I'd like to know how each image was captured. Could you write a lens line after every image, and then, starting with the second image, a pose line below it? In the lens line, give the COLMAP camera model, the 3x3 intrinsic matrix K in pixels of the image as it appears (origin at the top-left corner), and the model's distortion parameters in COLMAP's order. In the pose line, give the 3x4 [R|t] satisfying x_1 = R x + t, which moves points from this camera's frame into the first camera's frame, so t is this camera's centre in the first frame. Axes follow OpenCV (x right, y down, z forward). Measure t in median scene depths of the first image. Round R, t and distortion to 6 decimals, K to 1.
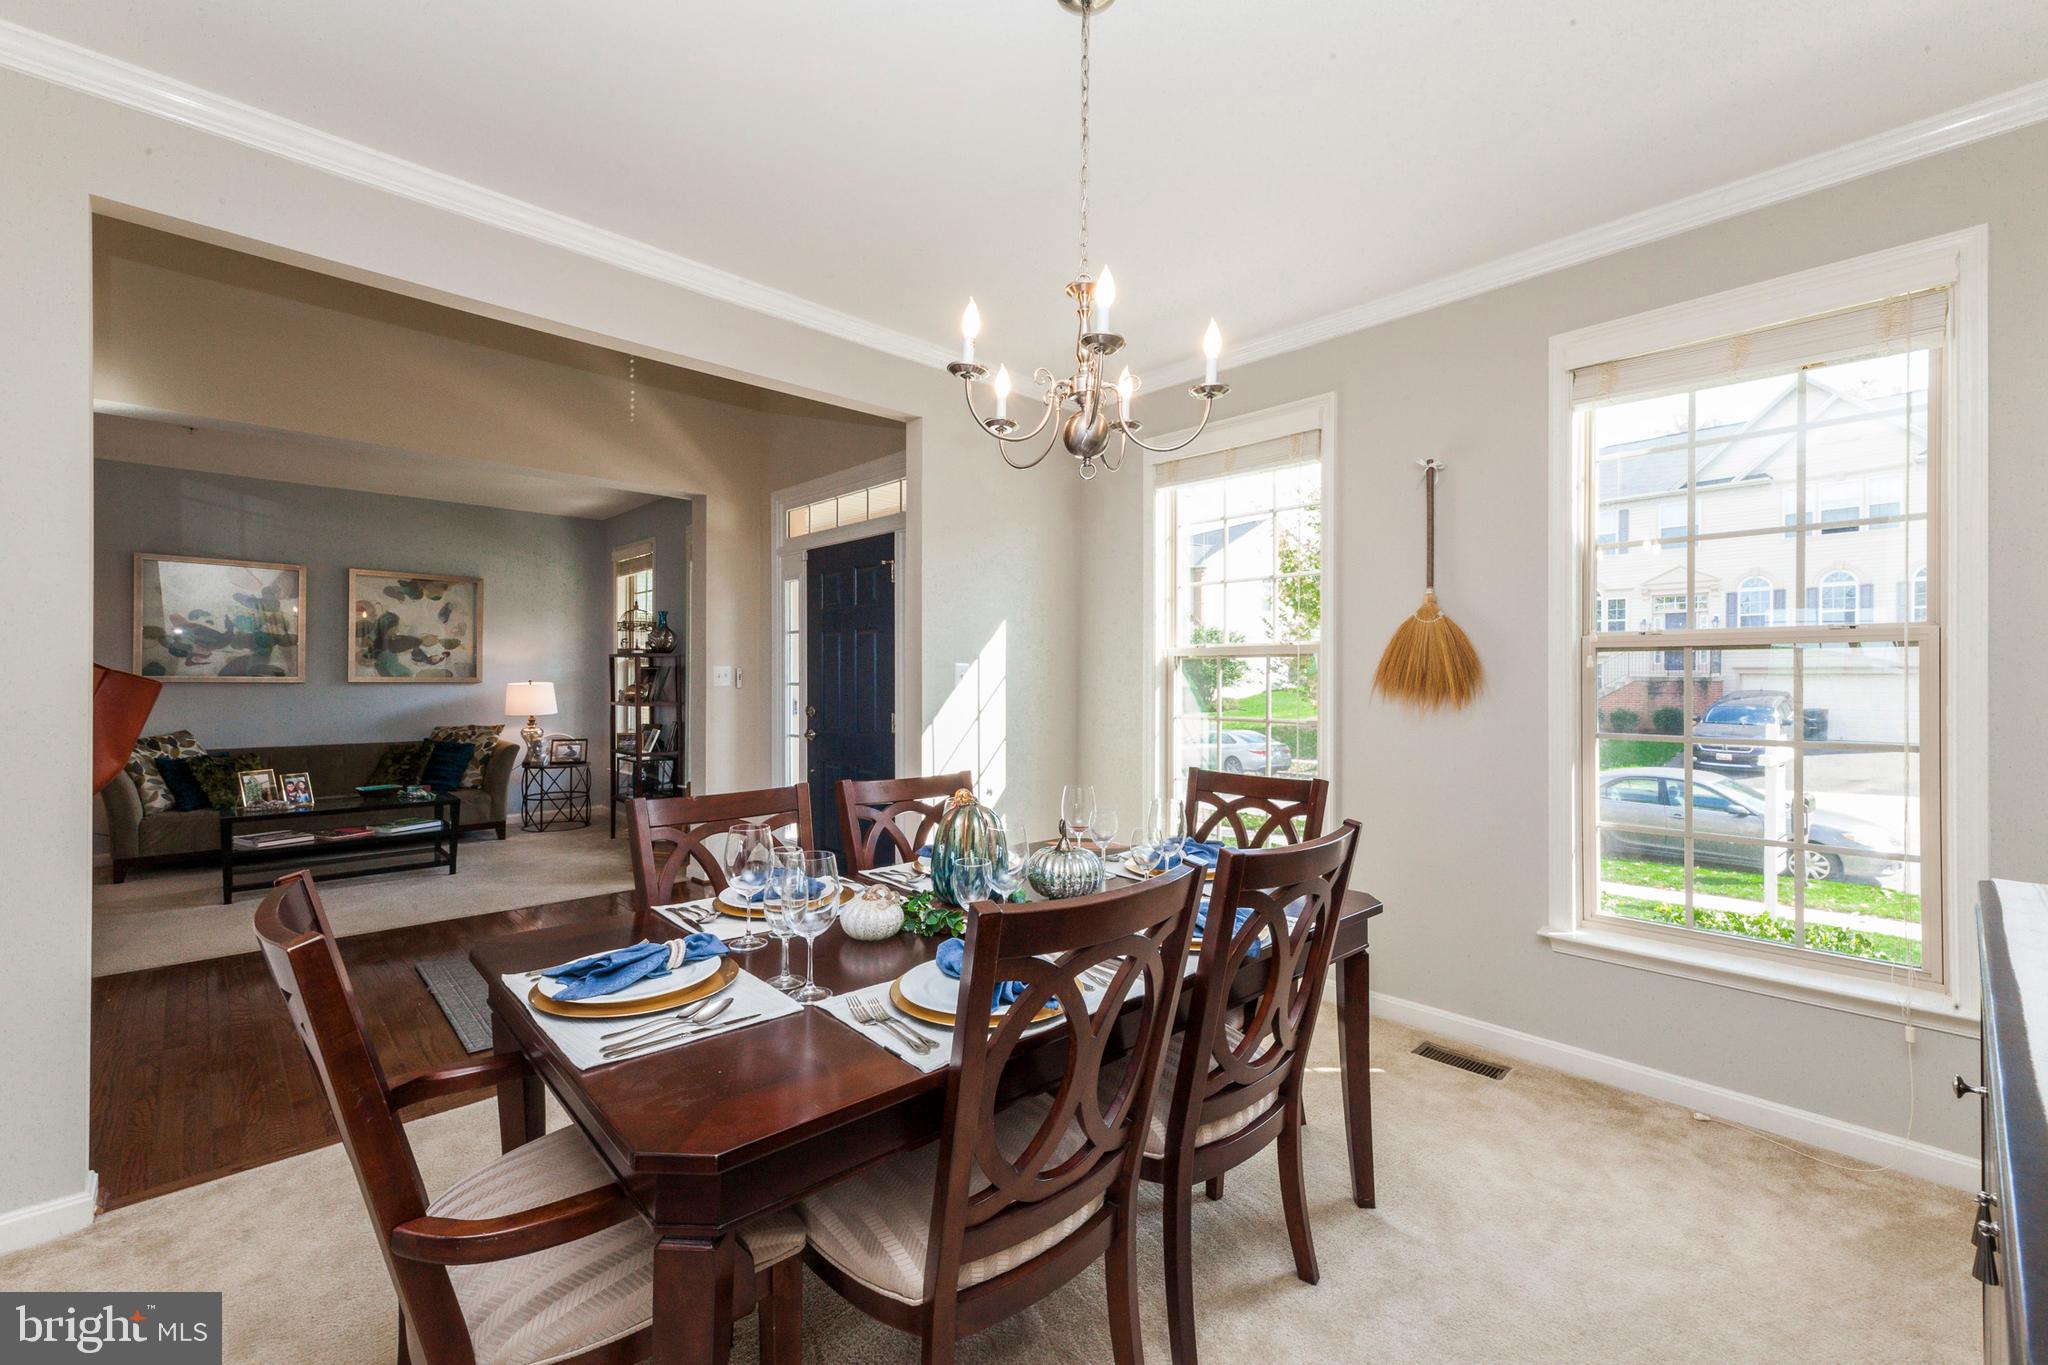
lens RADIAL K [[842.2, 0, 1036.7], [0, 842.2, 687.6], [0, 0, 1]] dist [0.006885, -0.000144]
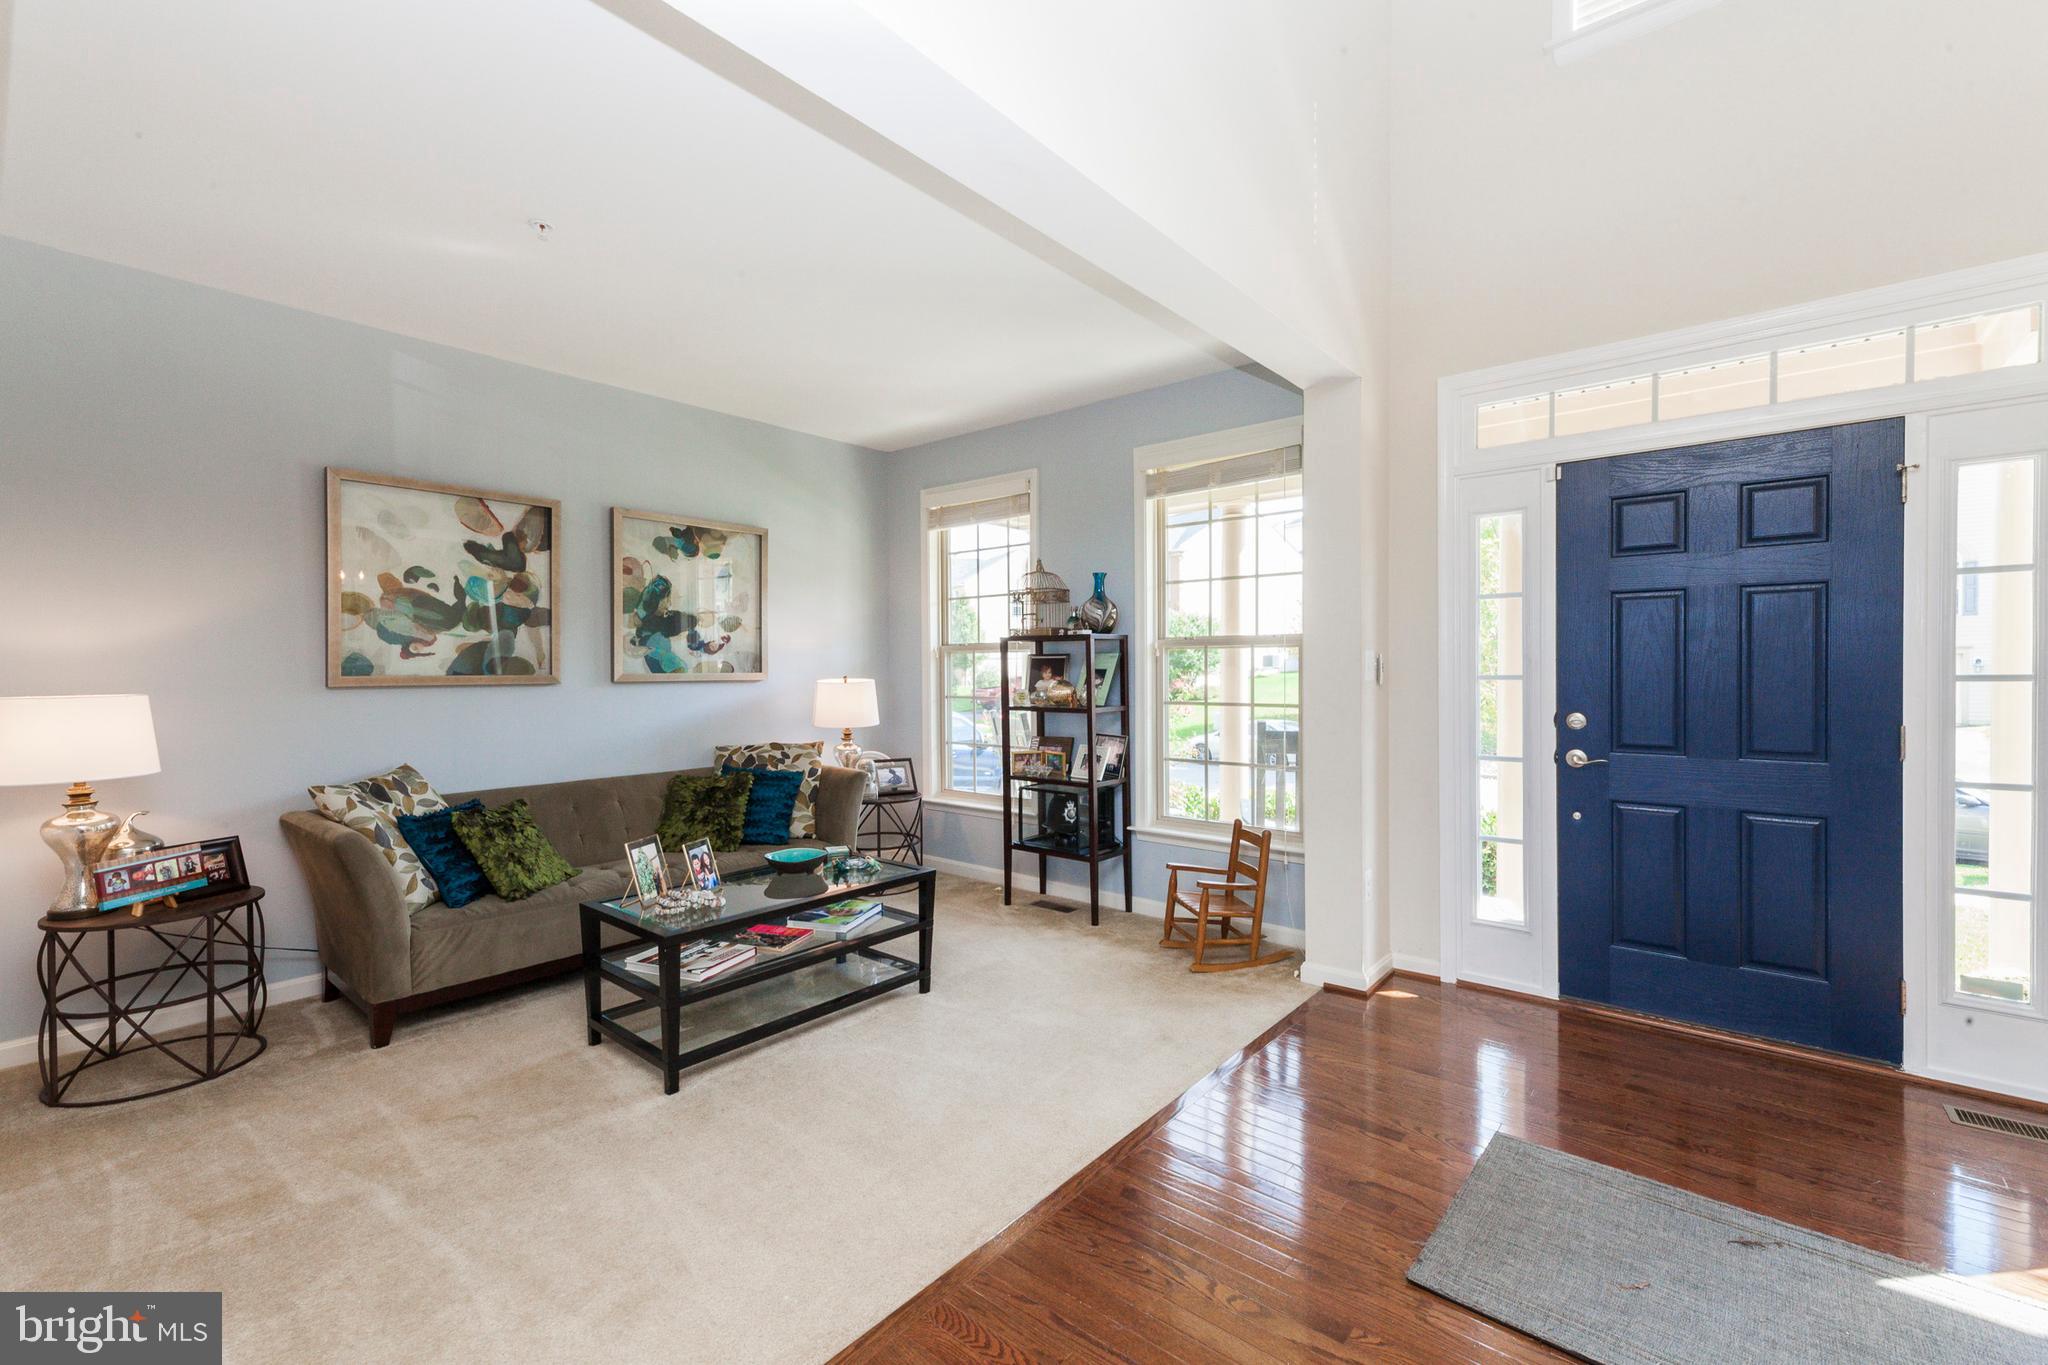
lens RADIAL K [[865.1, 0, 1022.6], [0, 865.1, 676.4], [0, 0, 1]] dist [0.025051, 0.000034]
pose [[0.995581, -0.010988, 0.093257, -0.546117], [0.010993, 0.999939, 0.000464, -0.007139], [-0.093256, 0.000563, 0.995642, 0.294369]]
